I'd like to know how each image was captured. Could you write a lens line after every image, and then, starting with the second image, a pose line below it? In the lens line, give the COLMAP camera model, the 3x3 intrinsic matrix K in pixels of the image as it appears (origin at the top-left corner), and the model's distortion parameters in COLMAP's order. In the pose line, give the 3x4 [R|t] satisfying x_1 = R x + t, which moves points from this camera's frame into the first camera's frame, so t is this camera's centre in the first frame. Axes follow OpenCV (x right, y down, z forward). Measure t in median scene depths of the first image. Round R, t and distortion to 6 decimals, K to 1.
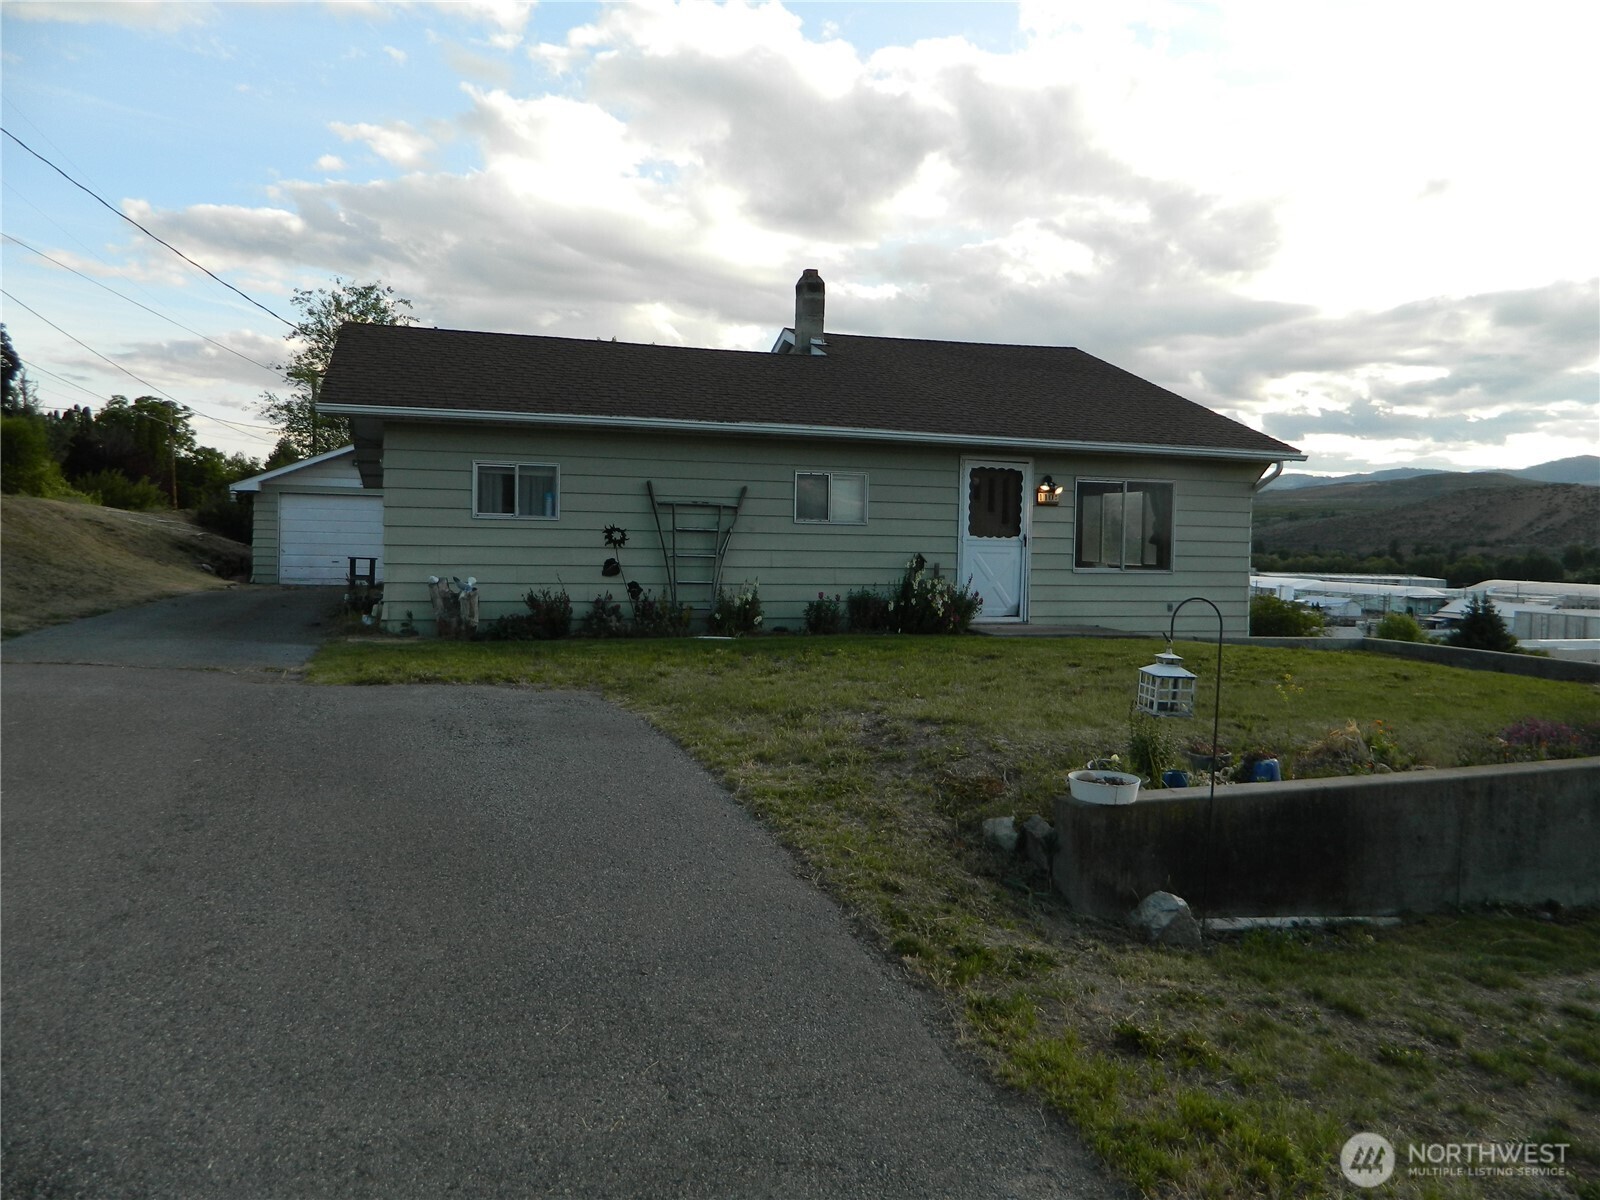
lens RADIAL K [[1171.9, 0, 800.0], [0, 1171.9, 600.0], [0, 0, 1]] dist [-0.004368, -0.000242]
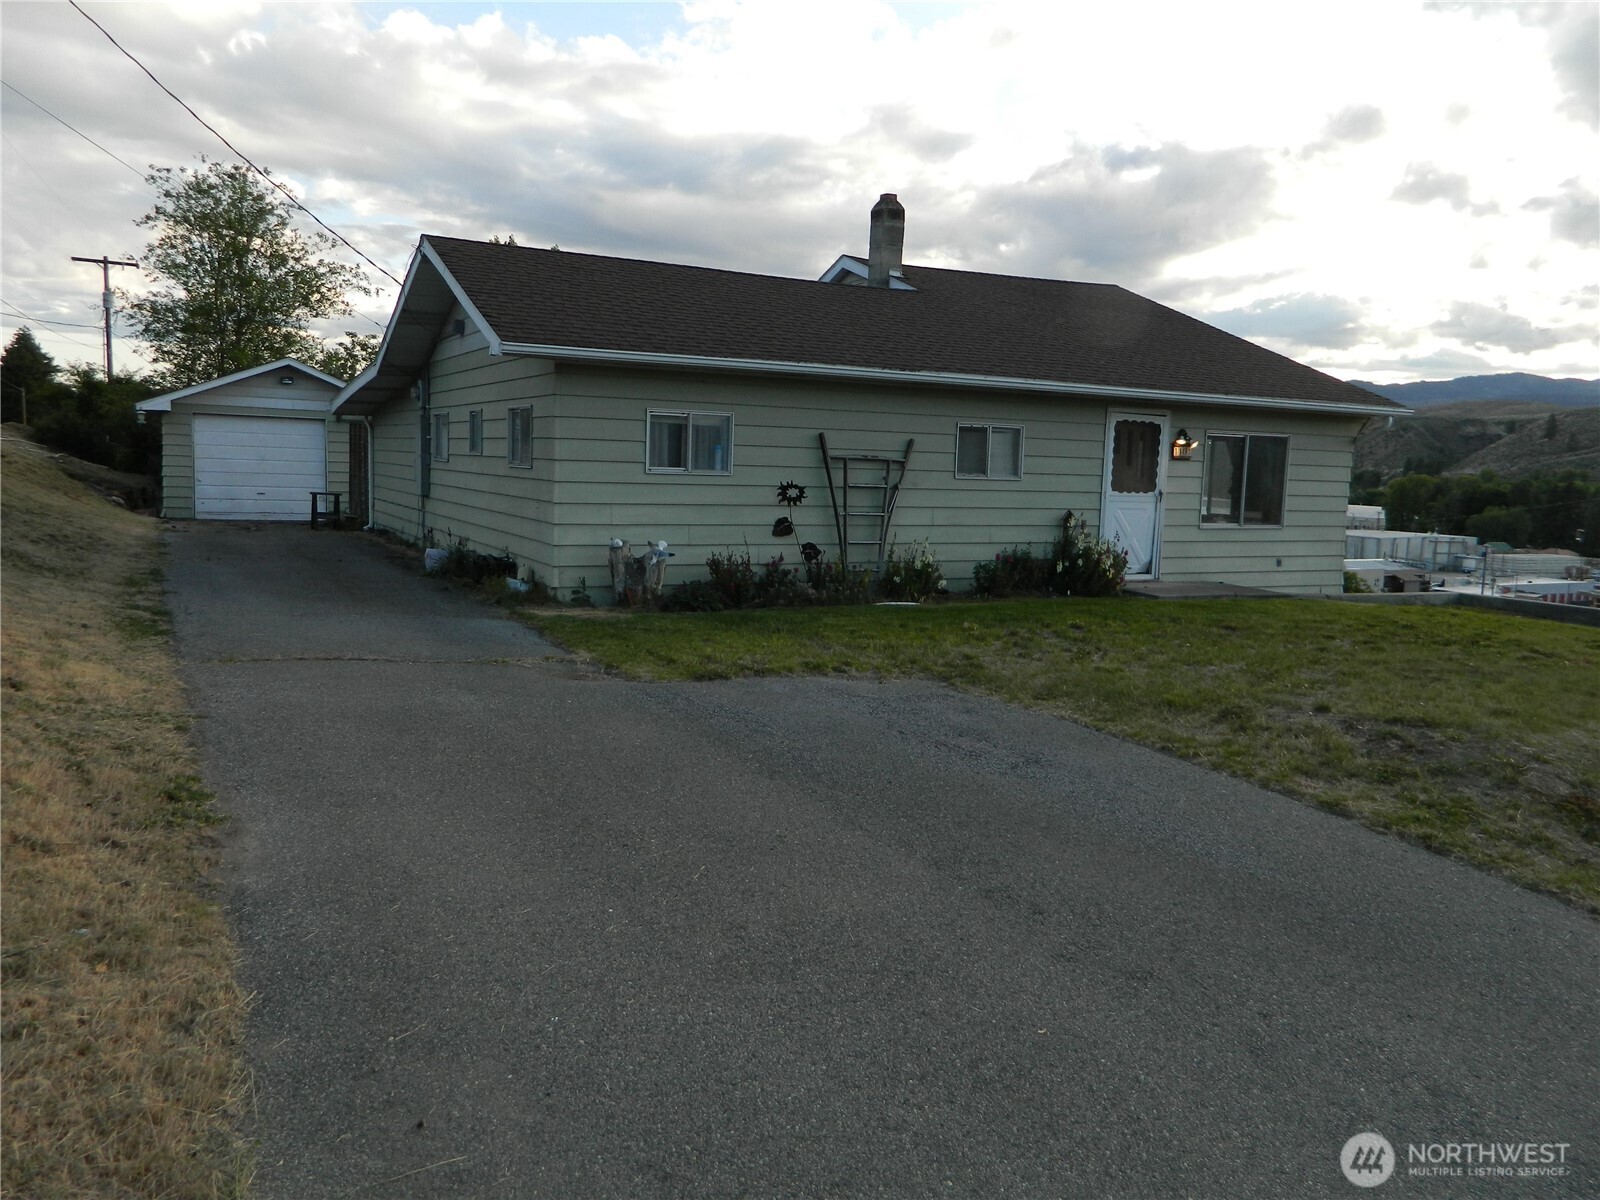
lens RADIAL K [[1212.8, 0, 800.0], [0, 1212.8, 600.0], [0, 0, 1]] dist [0.027499, 0.002985]
pose [[0.986450, -0.005209, 0.163982, -0.294132], [-0.005871, 0.997735, 0.067011, -0.033245], [-0.163960, -0.067066, 0.984185, 0.052687]]
